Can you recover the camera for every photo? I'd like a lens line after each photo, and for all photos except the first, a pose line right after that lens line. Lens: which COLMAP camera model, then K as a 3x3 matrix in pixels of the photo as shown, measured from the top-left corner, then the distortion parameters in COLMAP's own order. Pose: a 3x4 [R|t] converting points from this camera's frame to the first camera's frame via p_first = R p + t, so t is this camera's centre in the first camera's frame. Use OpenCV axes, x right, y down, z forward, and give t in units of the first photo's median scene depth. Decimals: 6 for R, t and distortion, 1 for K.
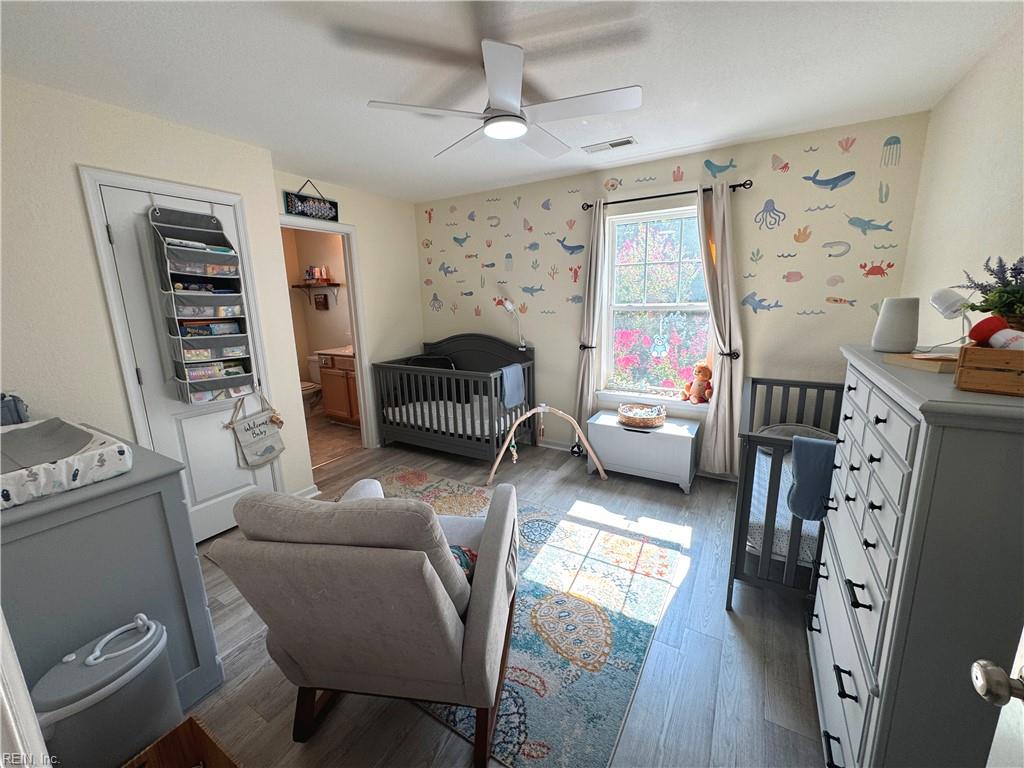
lens RADIAL K [[408.7, 0, 512.1], [0, 408.7, 382.5], [0, 0, 1]] dist [-0.003194, 0.000620]
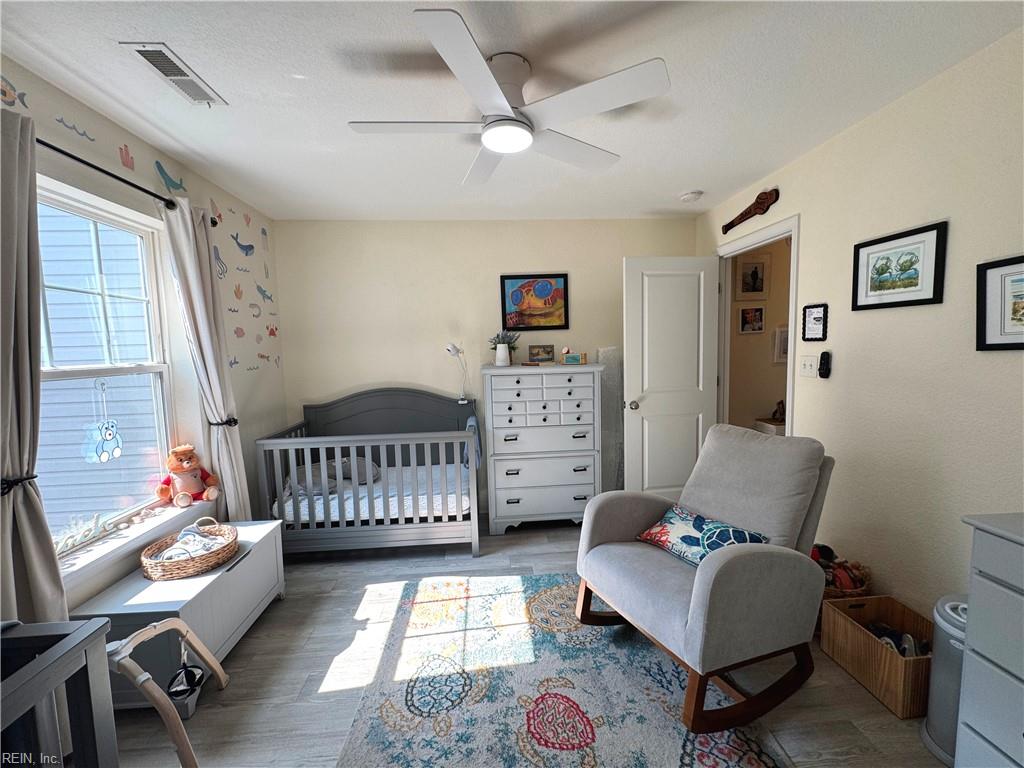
lens RADIAL K [[408.7, 0, 512.1], [0, 408.7, 382.5], [0, 0, 1]] dist [-0.003194, 0.000620]
pose [[-0.572885, -0.032359, 0.818997, -0.409771], [0.205036, 0.961793, 0.181423, -0.160160], [-0.793576, 0.271858, -0.544362, 0.891186]]
